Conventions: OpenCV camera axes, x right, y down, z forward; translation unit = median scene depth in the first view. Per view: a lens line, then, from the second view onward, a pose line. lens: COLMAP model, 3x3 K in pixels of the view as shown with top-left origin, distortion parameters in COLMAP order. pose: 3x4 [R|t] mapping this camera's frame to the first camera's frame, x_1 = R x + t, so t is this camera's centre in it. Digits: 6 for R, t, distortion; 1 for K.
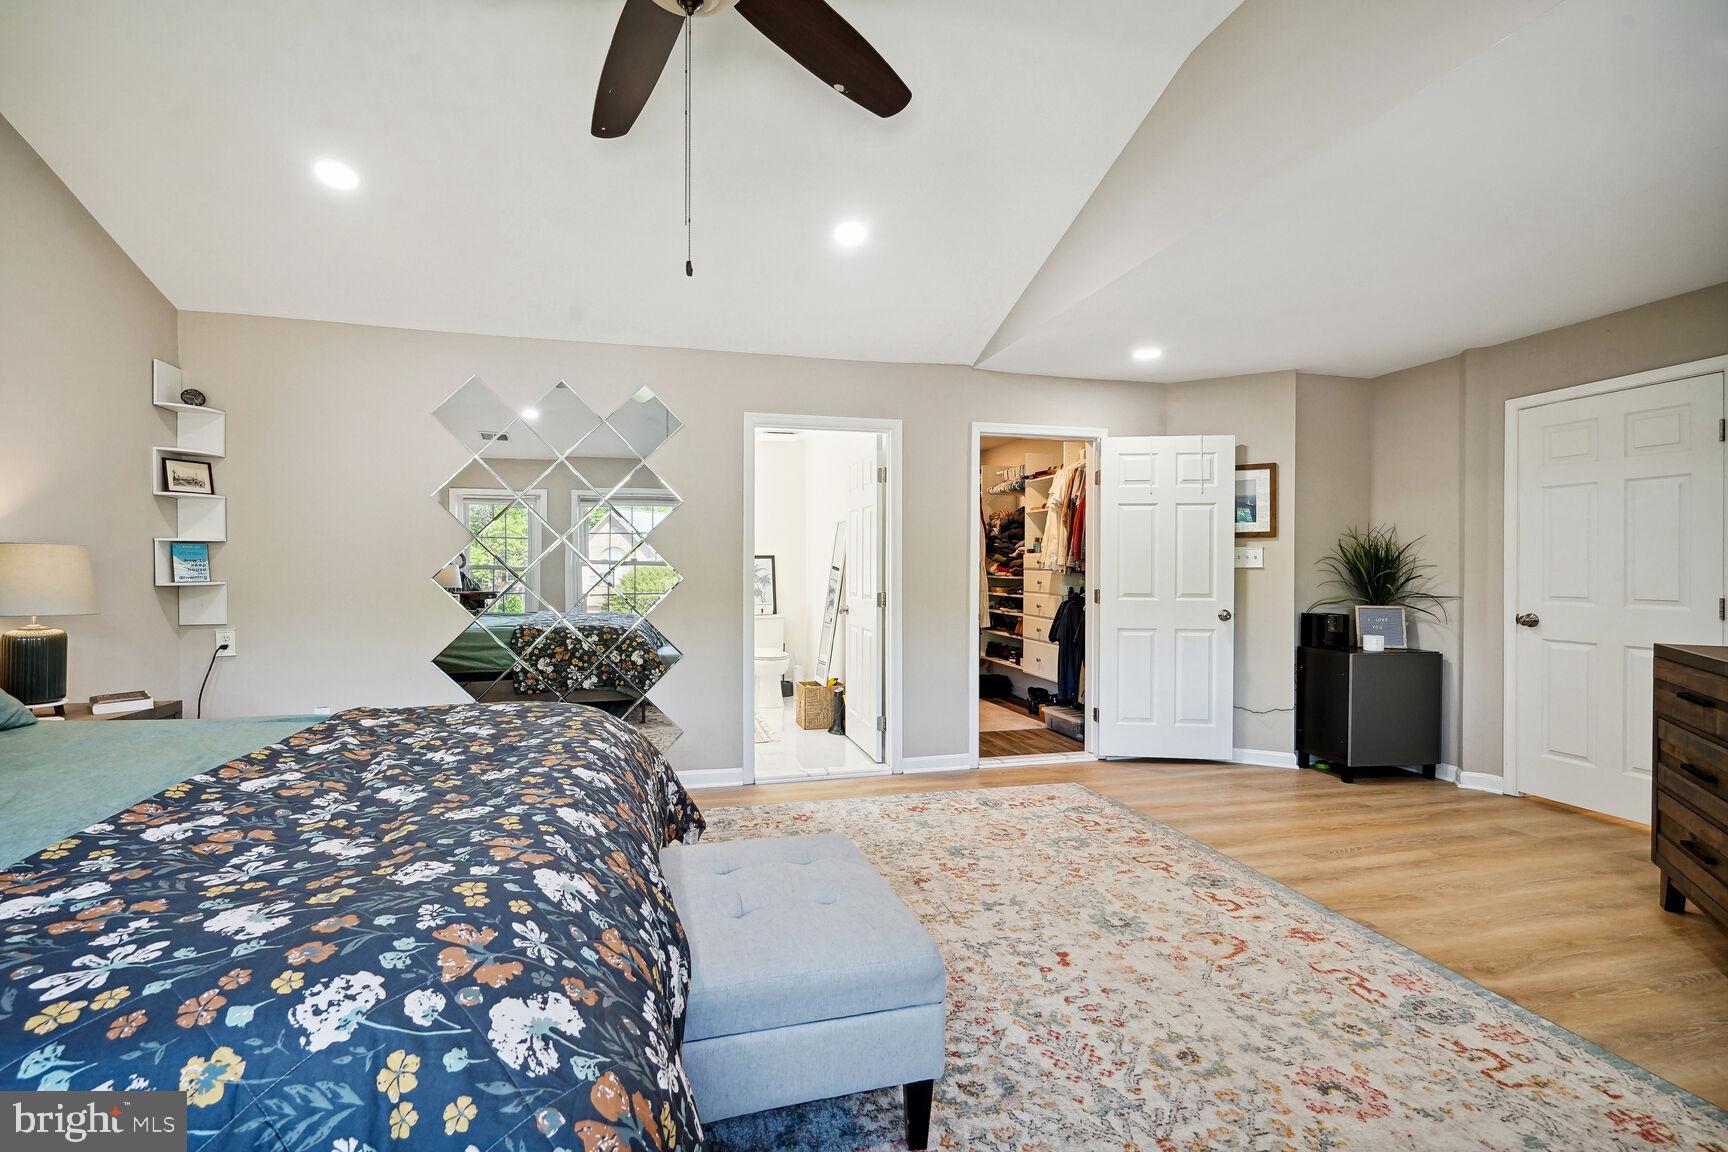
lens RADIAL K [[769.1, 0, 862.6], [0, 769.1, 569.6], [0, 0, 1]] dist [0.001405, 0.000085]
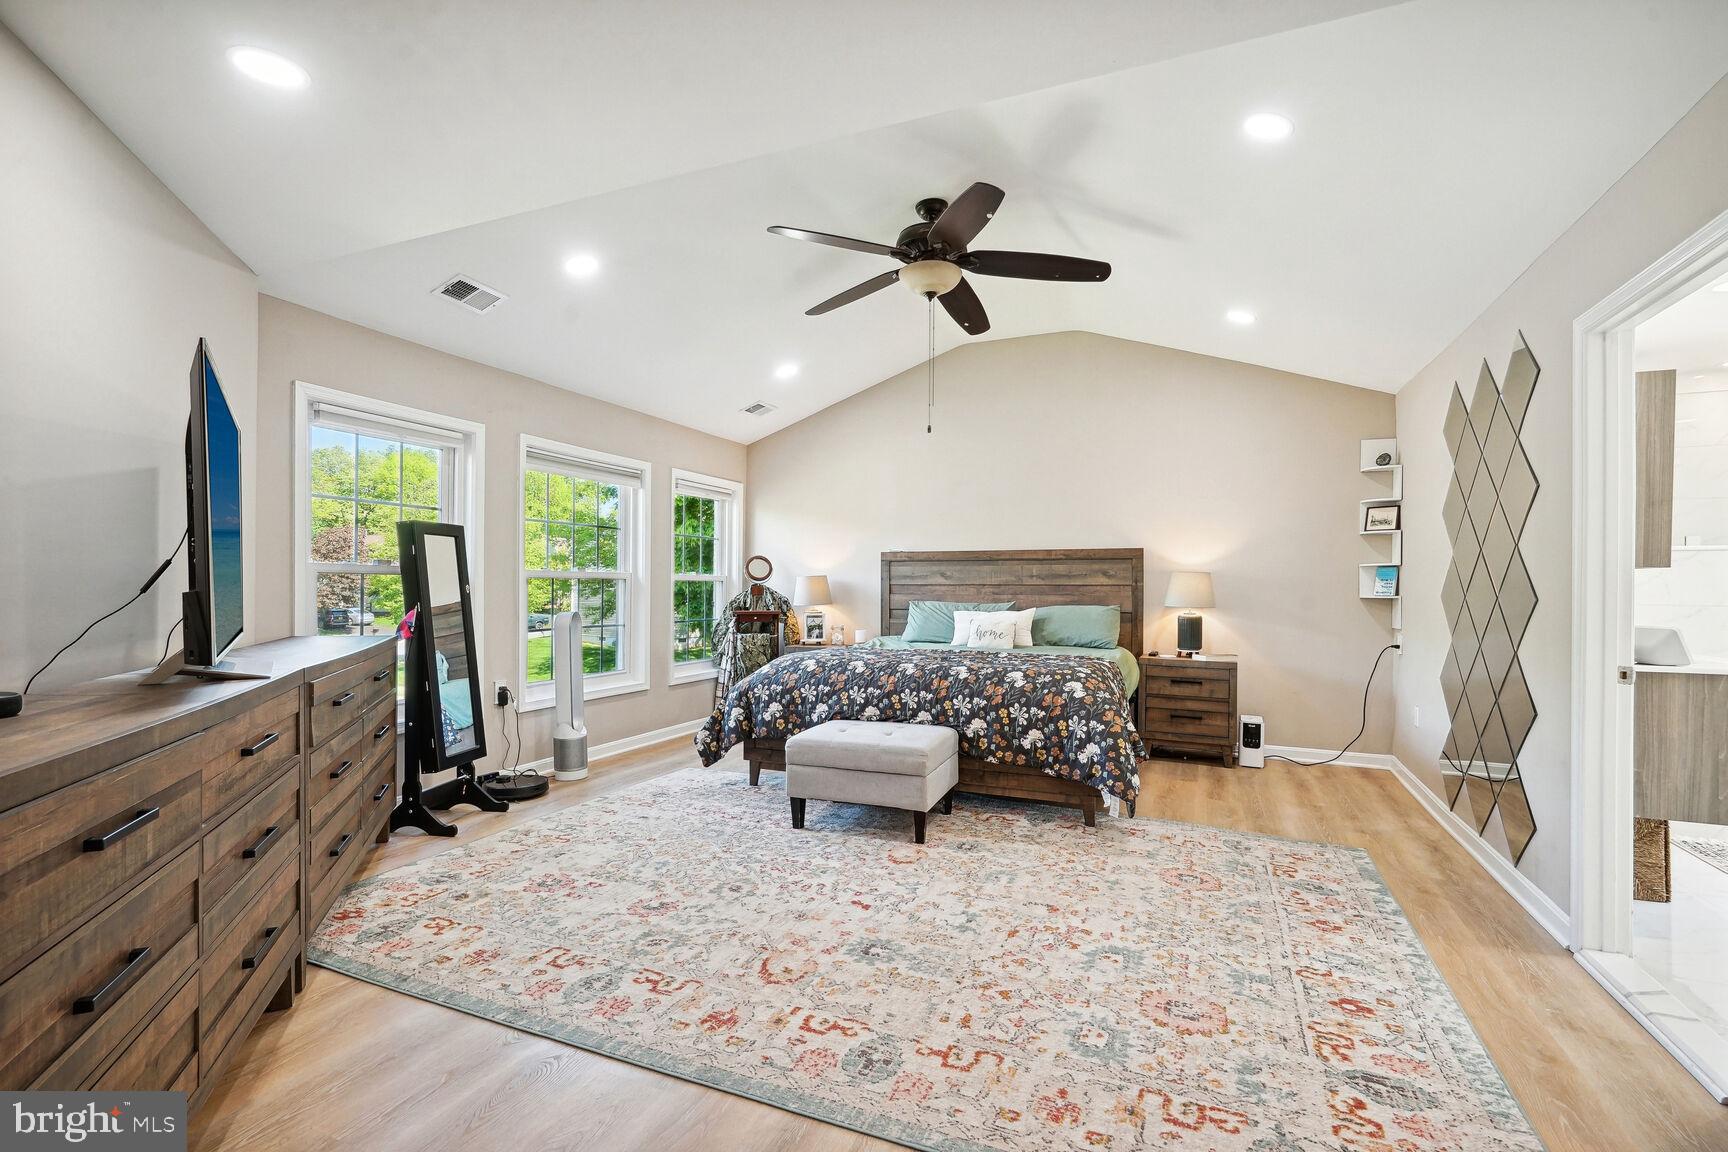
lens RADIAL K [[805.8, 0, 853.3], [0, 805.8, 585.3], [0, 0, 1]] dist [-0.002619, 0.000083]
pose [[-0.625440, -0.004542, -0.780259, 0.836750], [-0.009479, 0.999953, 0.001778, 0.004800], [0.780215, 0.008508, -0.625454, 1.186389]]
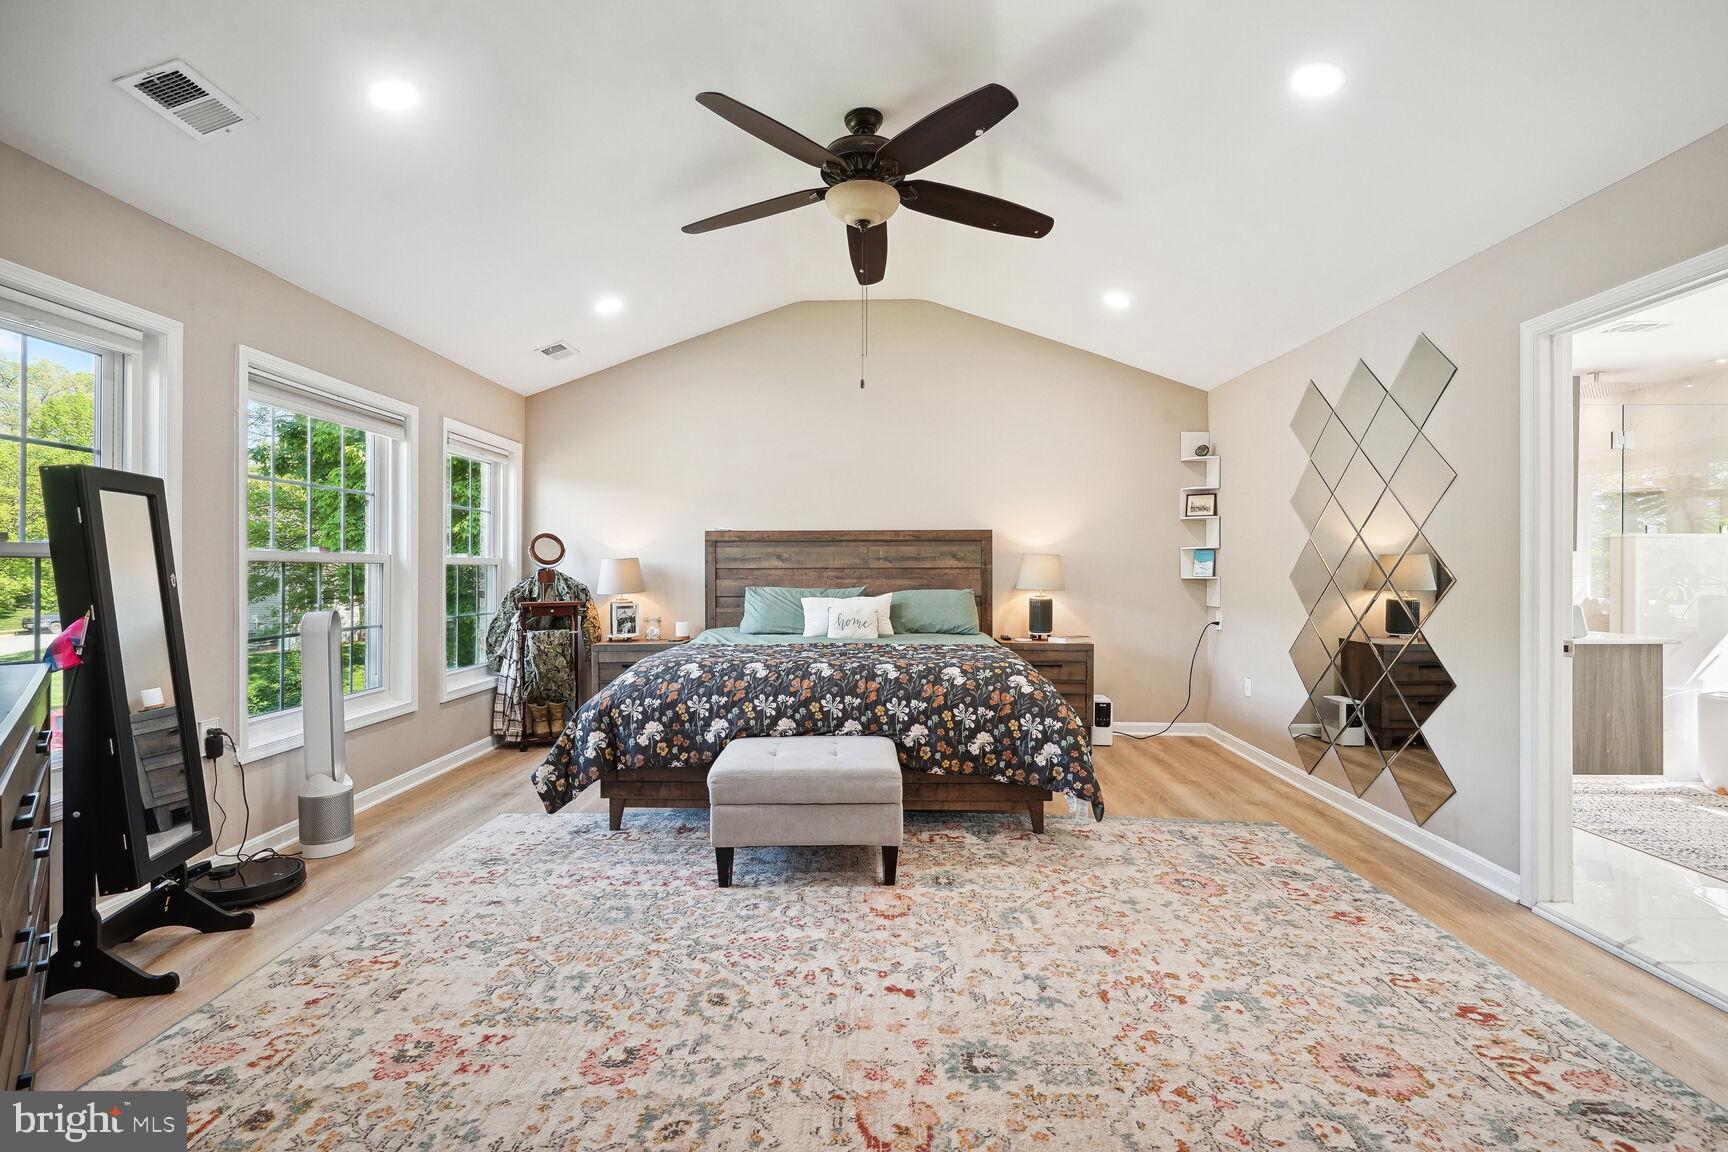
lens RADIAL K [[799.5, 0, 856.3], [0, 799.5, 568.2], [0, 0, 1]] dist [-0.001704, 0.000925]
pose [[-0.279955, -0.000878, -0.960013, 0.794060], [-0.004521, 0.999990, 0.000403, 0.003228], [0.960002, 0.004453, -0.279956, 0.812717]]
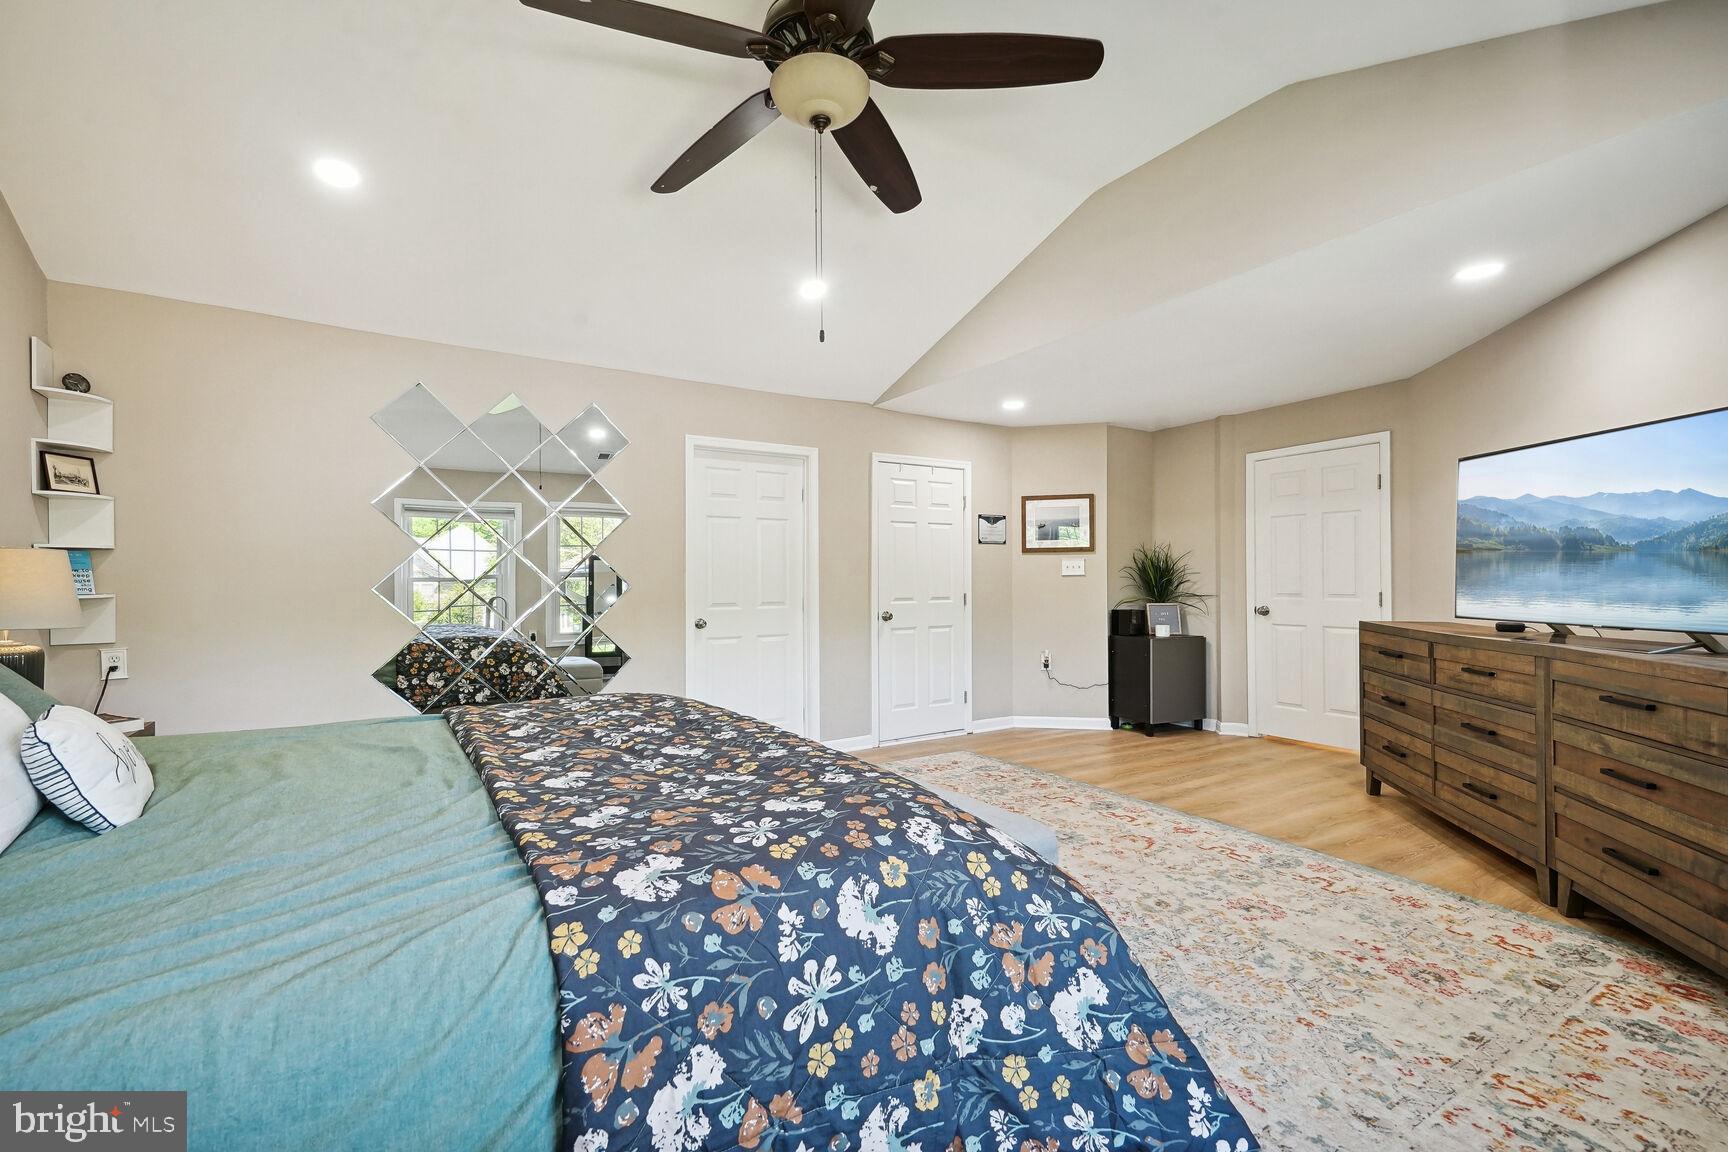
lens RADIAL K [[746.5, 0, 864.0], [0, 746.5, 576.0], [0, 0, 1]] dist [0.049810, -0.012642]
pose [[0.951518, -0.004894, 0.307555, -0.298717], [0.007763, 0.999937, -0.008107, 0.008898], [-0.307496, 0.010102, 0.951496, -0.109119]]
